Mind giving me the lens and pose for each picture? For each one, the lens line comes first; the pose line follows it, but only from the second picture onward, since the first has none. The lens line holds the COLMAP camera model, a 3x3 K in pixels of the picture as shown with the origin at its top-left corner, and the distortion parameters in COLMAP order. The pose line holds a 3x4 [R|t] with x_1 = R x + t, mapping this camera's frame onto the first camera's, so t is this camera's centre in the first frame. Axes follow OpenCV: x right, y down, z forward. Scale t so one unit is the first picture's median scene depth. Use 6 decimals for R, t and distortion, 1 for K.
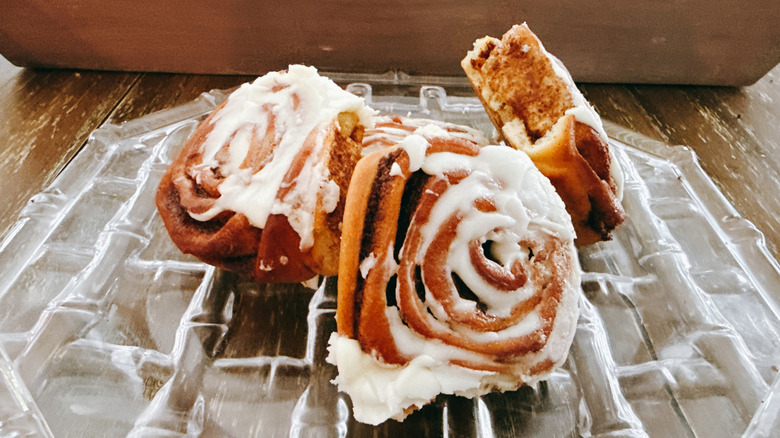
lens RADIAL K [[619.3, 0, 394.6], [0, 619.3, 208.7], [0, 0, 1]] dist [-0.010821, 0.014087]
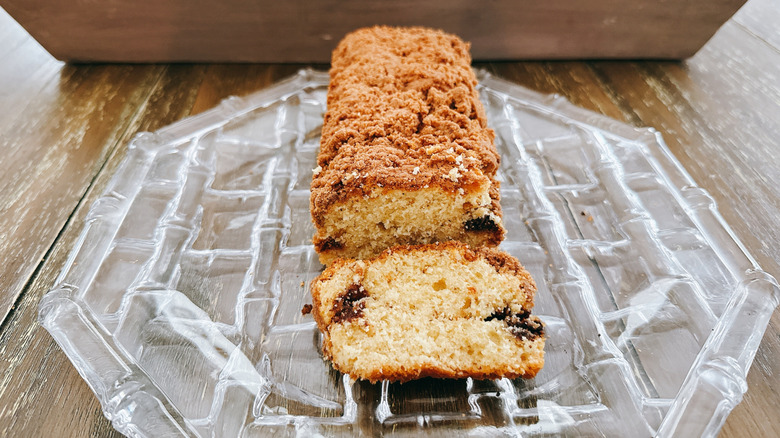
lens RADIAL K [[619.3, 0, 392.0], [0, 619.3, 205.7], [0, 0, 1]] dist [-0.010821, 0.014087]
pose [[0.999388, -0.033898, 0.008666, -0.012581], [0.033785, 0.999345, 0.012961, 0.068635], [-0.009099, -0.012660, 0.999878, -0.249810]]
